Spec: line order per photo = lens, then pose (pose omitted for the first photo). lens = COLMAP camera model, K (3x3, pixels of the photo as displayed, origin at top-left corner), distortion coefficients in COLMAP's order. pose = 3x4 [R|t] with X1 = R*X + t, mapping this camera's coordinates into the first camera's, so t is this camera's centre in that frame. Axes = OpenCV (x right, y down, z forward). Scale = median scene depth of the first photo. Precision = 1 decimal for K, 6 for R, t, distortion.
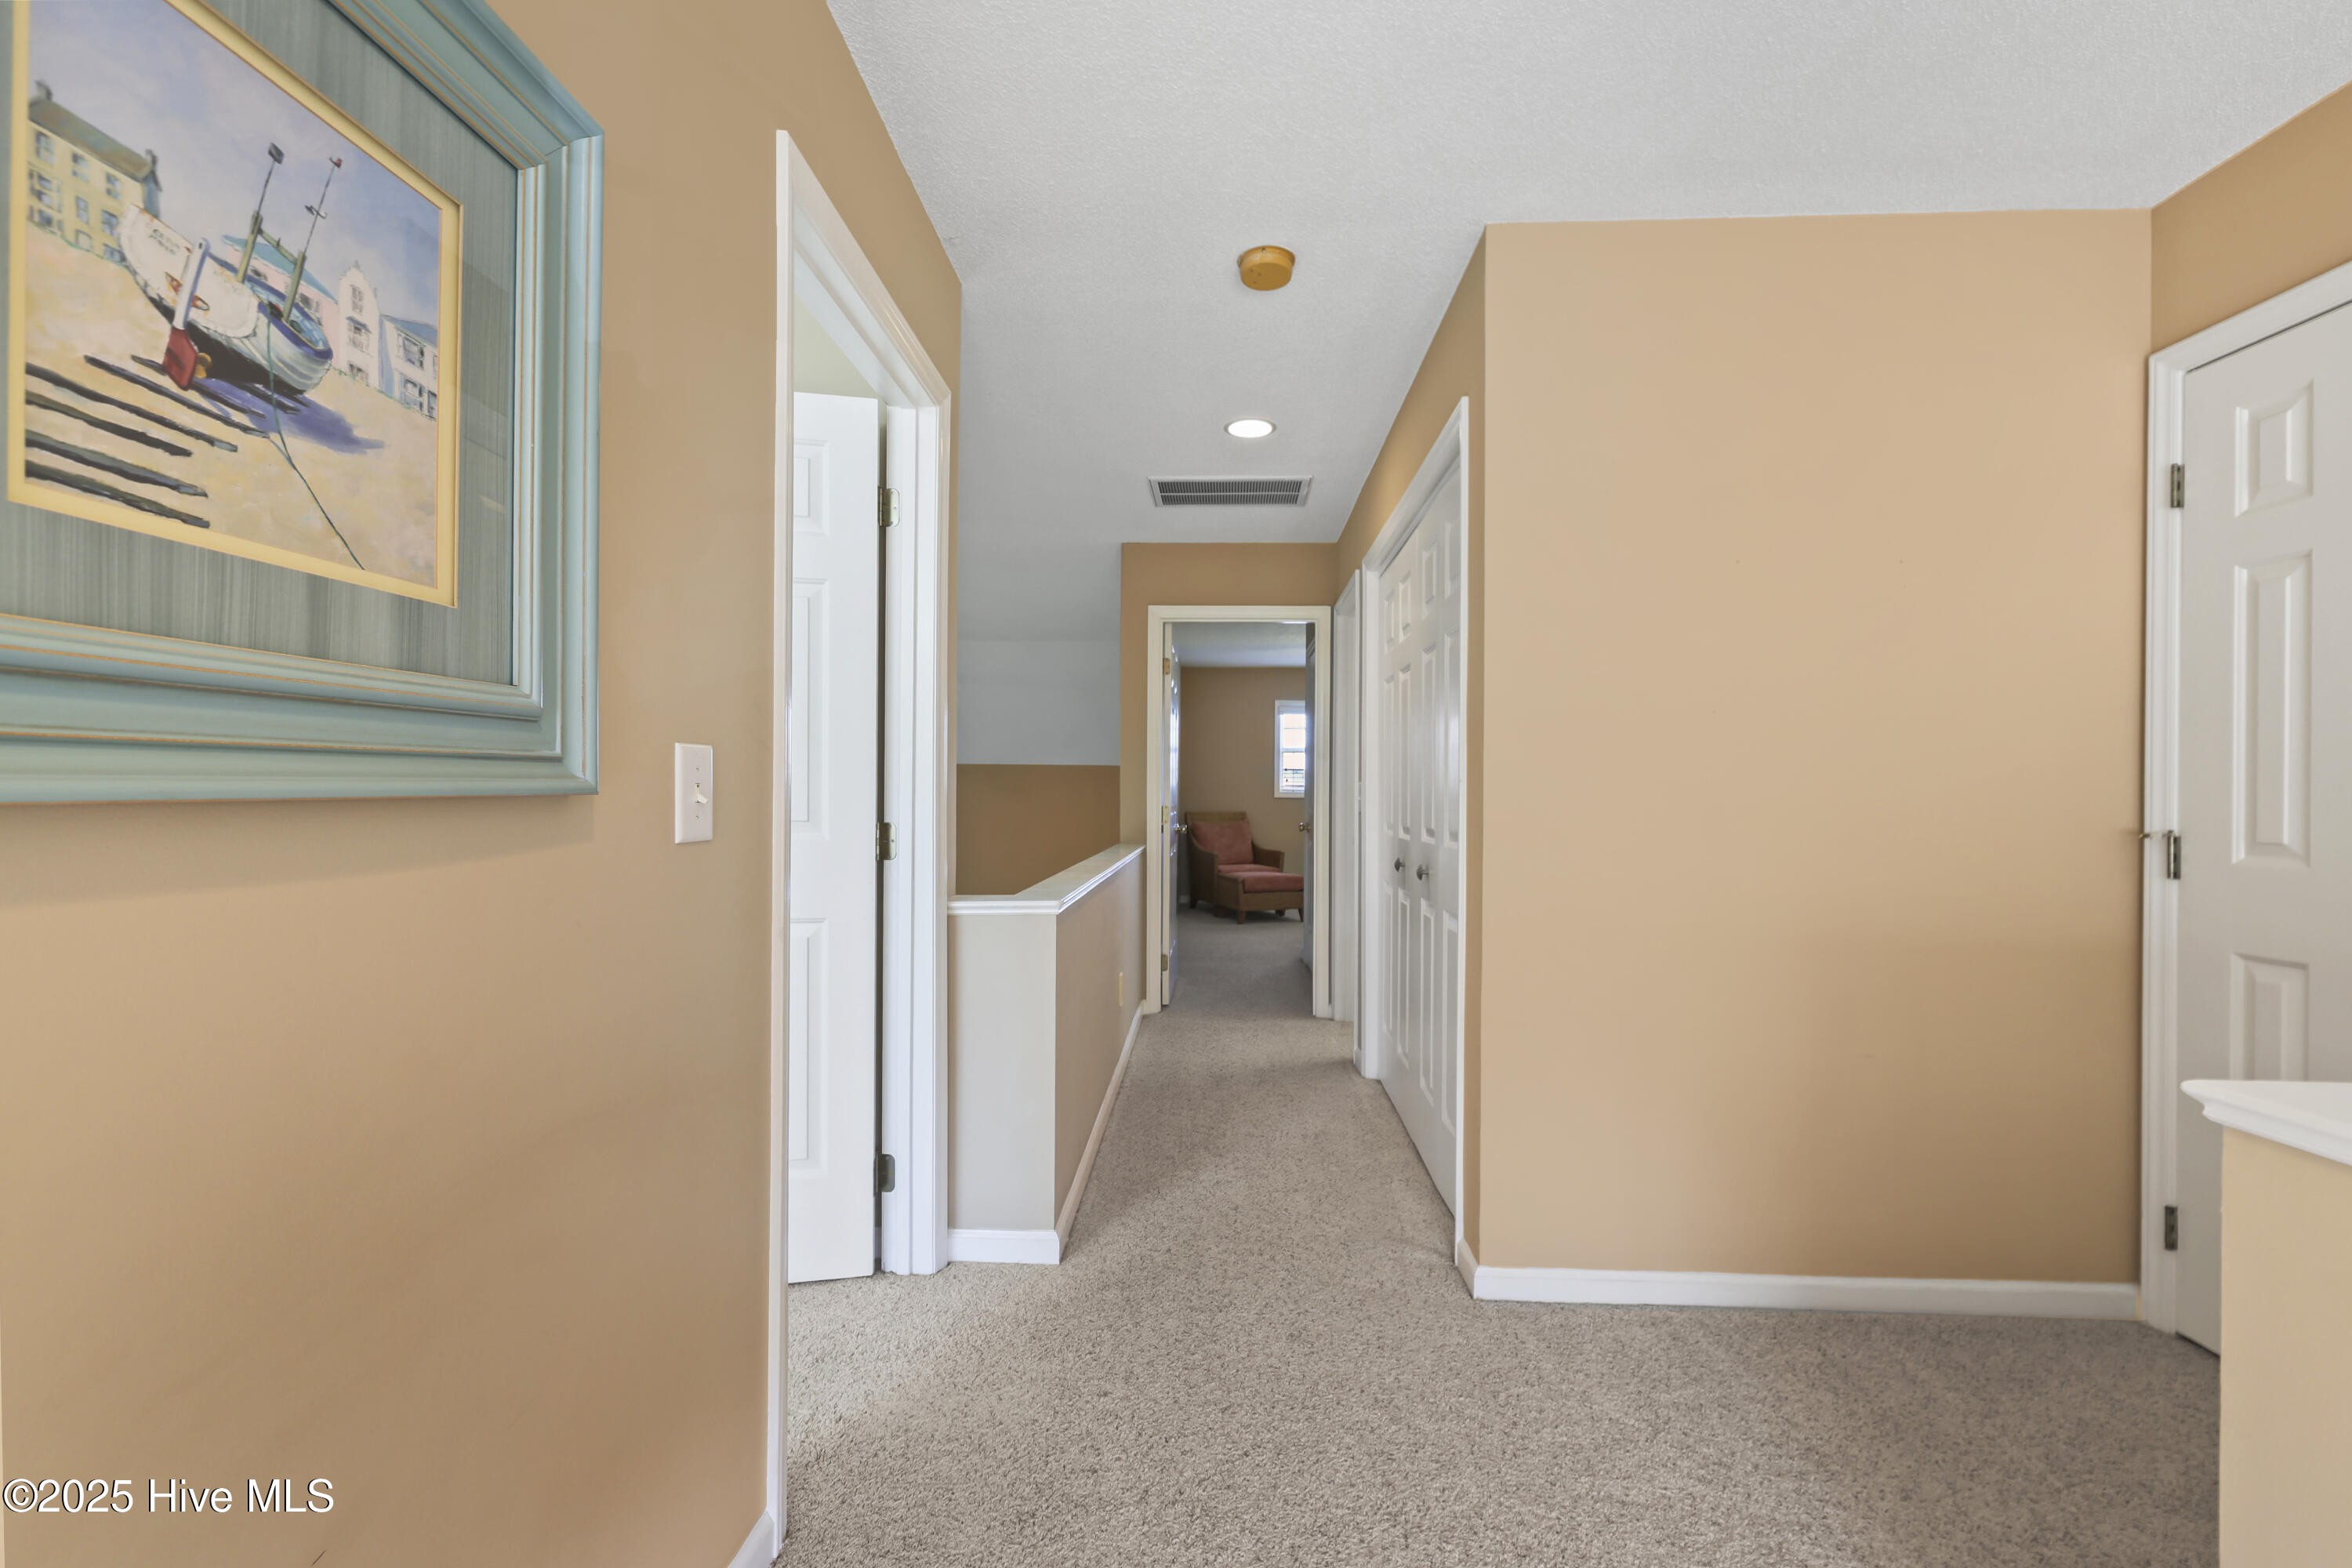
lens RADIAL K [[987.4, 0, 1173.4], [0, 987.4, 794.4], [0, 0, 1]] dist [-0.004593, 0.000269]
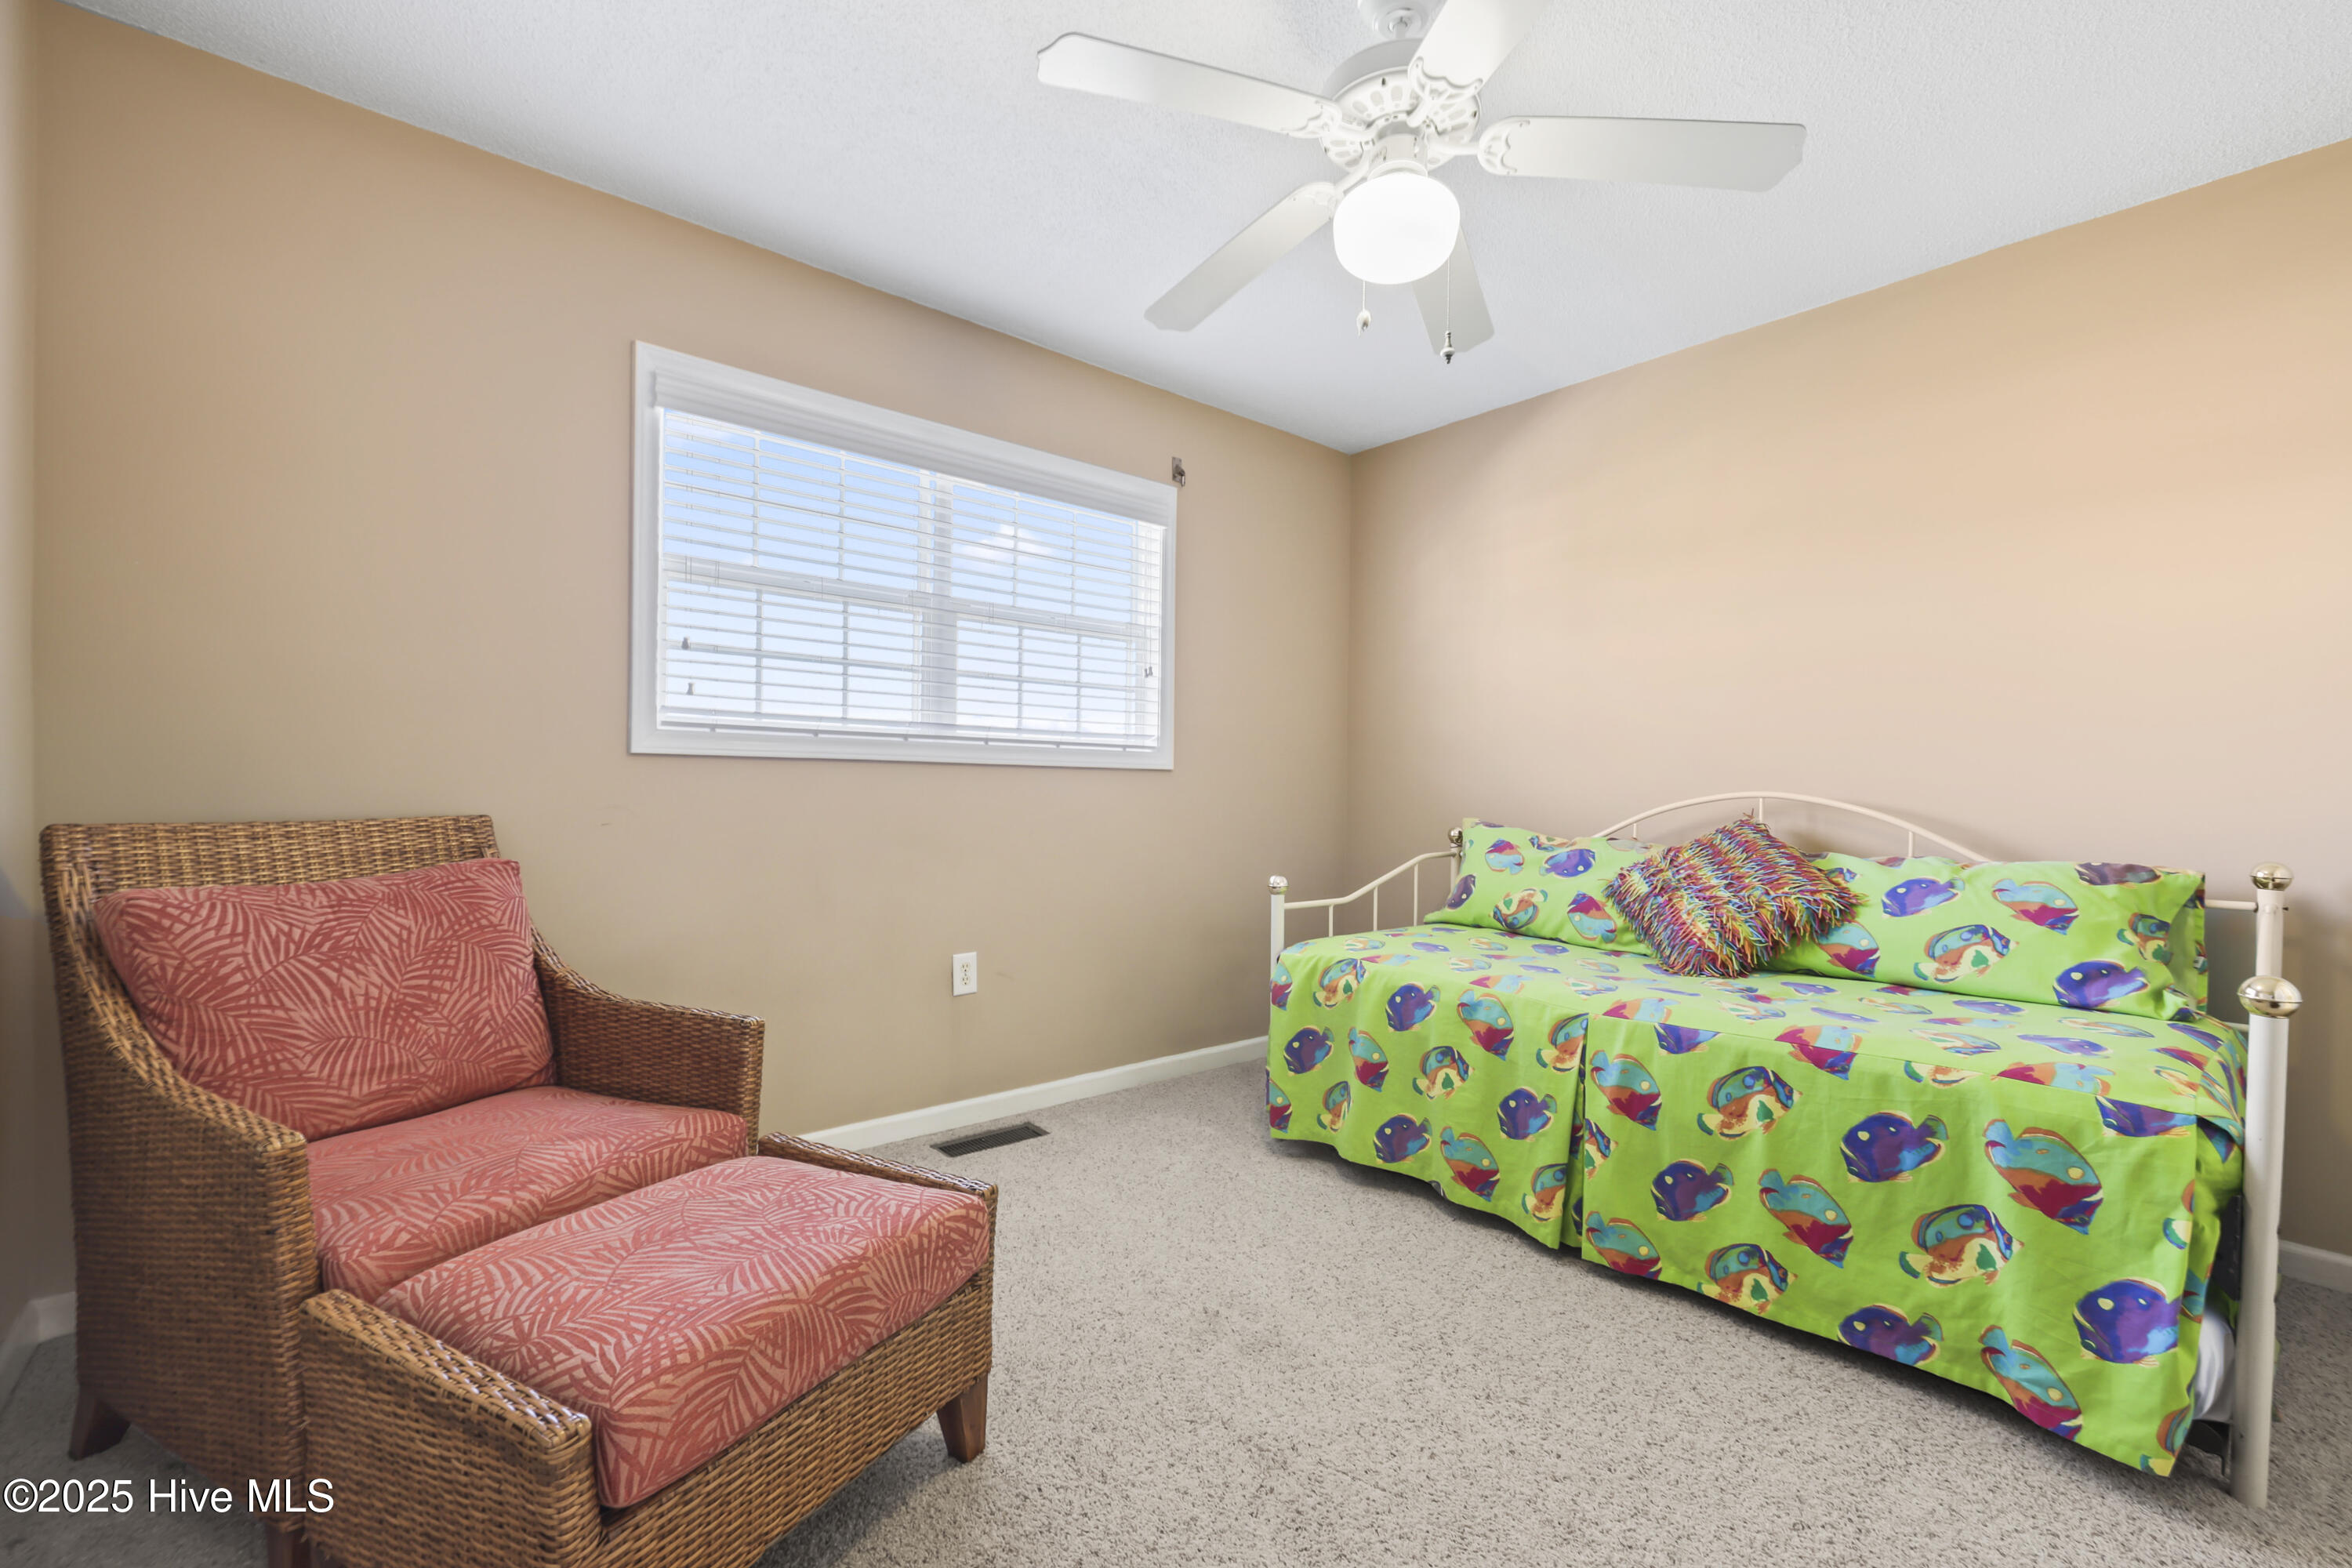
lens RADIAL K [[987.4, 0, 1173.0], [0, 987.4, 787.6], [0, 0, 1]] dist [-0.004593, 0.000269]
pose [[0.728406, 0.005991, 0.685120, 0.036998], [-0.011615, 0.999926, 0.003605, 0.010224], [-0.685047, -0.010583, 0.728422, 0.775540]]
